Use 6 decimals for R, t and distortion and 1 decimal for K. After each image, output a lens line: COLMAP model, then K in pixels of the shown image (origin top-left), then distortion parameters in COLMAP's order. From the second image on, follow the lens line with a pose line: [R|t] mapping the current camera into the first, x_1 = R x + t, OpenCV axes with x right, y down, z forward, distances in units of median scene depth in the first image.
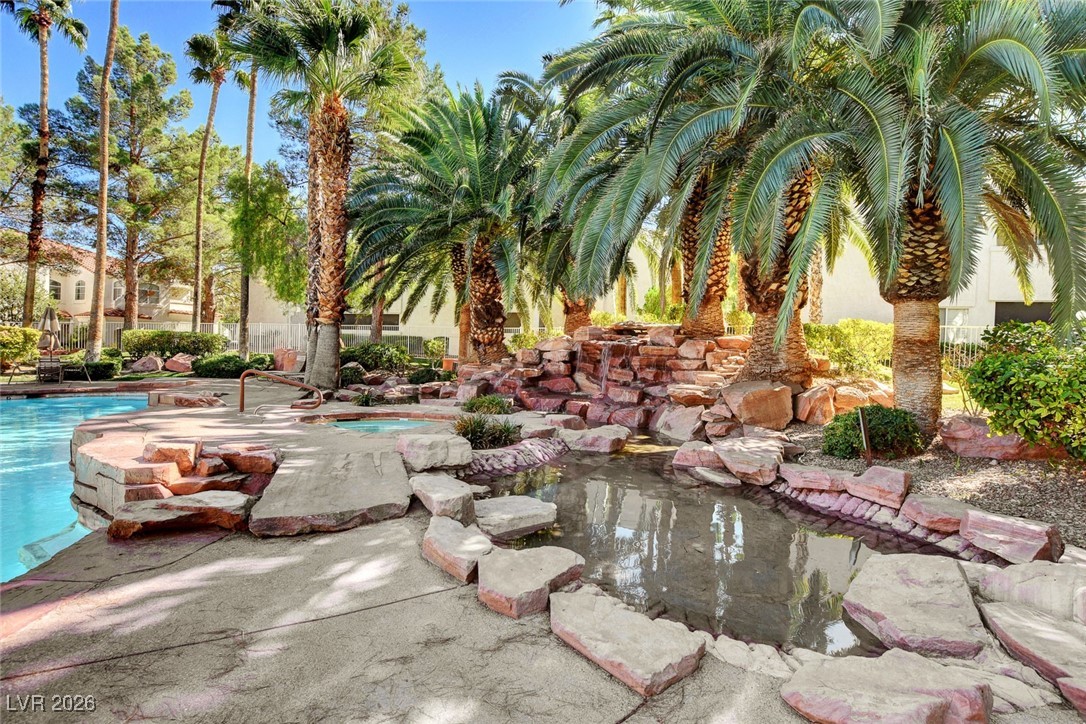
lens RADIAL K [[494.3, 0, 551.4], [0, 494.3, 360.7], [0, 0, 1]] dist [-0.031061, 0.001039]
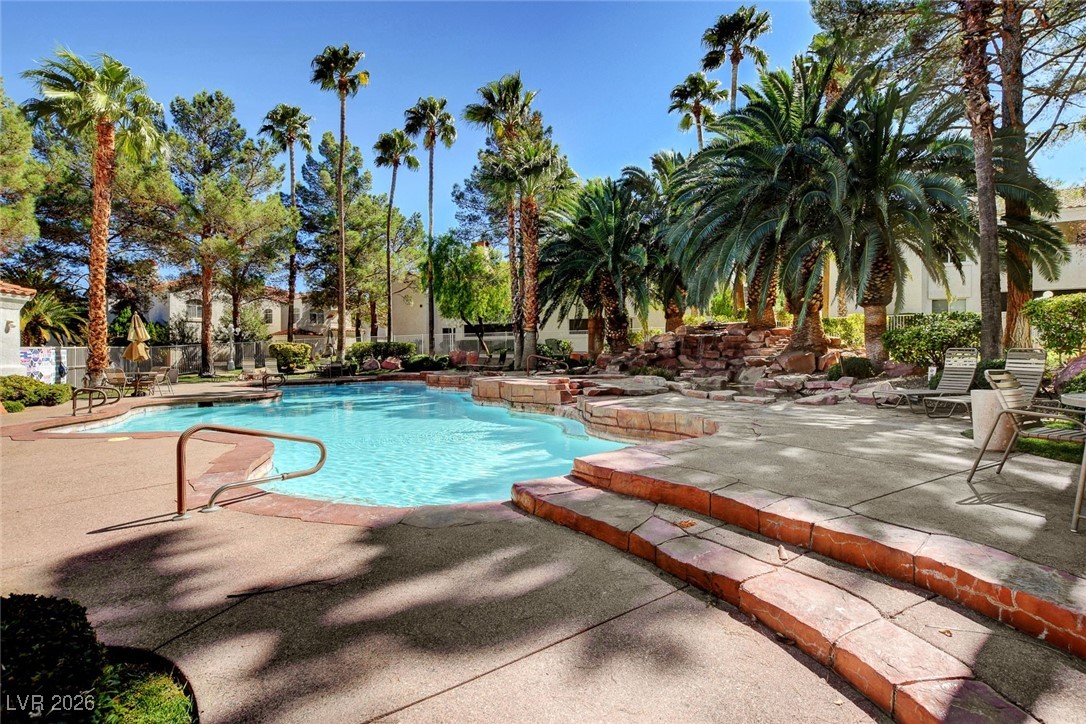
lens RADIAL K [[494.3, 0, 537.6], [0, 494.3, 361.5], [0, 0, 1]] dist [-0.031061, 0.001039]
pose [[0.992921, -0.039189, -0.112128, -0.245497], [0.038823, 0.999231, -0.005446, 0.038553], [0.112255, 0.001054, 0.993679, -0.679654]]
